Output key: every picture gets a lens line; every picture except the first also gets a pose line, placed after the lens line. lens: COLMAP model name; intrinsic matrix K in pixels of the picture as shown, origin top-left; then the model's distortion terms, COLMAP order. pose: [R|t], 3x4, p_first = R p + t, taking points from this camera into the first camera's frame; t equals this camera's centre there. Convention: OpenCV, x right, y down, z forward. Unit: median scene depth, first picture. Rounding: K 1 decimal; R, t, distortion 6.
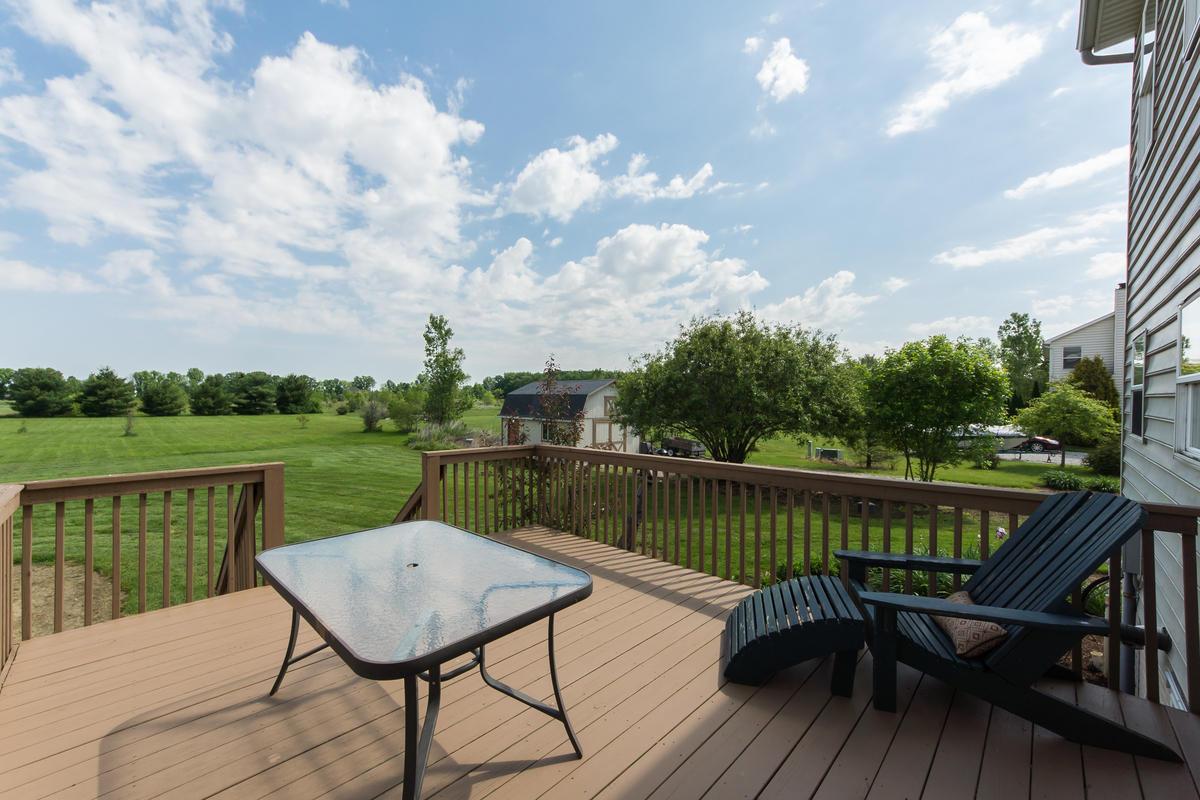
lens RADIAL K [[472.9, 0, 599.4], [0, 472.9, 404.0], [0, 0, 1]] dist [0.000250, 0.000041]
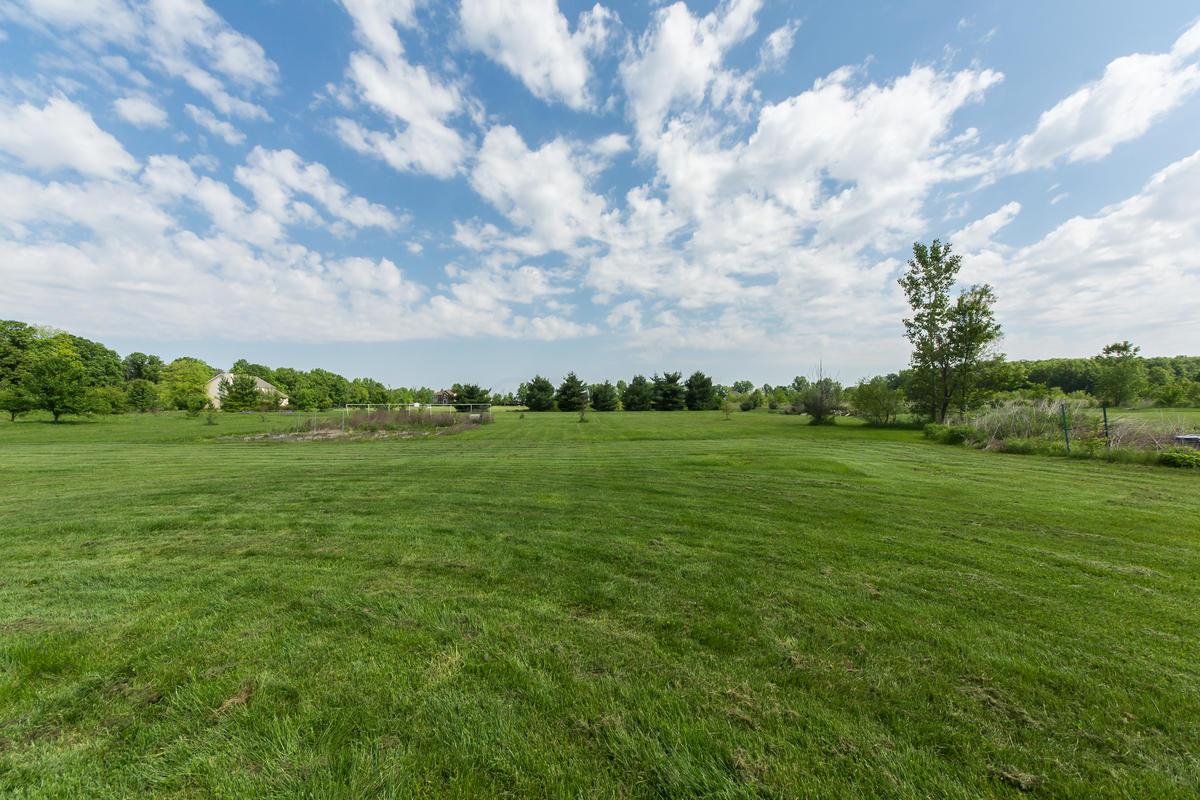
lens RADIAL K [[414.9, 0, 599.8], [0, 414.9, 405.6], [0, 0, 1]] dist [0.000185, 0.000001]
pose [[0.731368, -0.013750, -0.681845, -0.236234], [0.000700, 0.999811, -0.019411, 0.032863], [0.681983, 0.013720, 0.731239, 0.244754]]
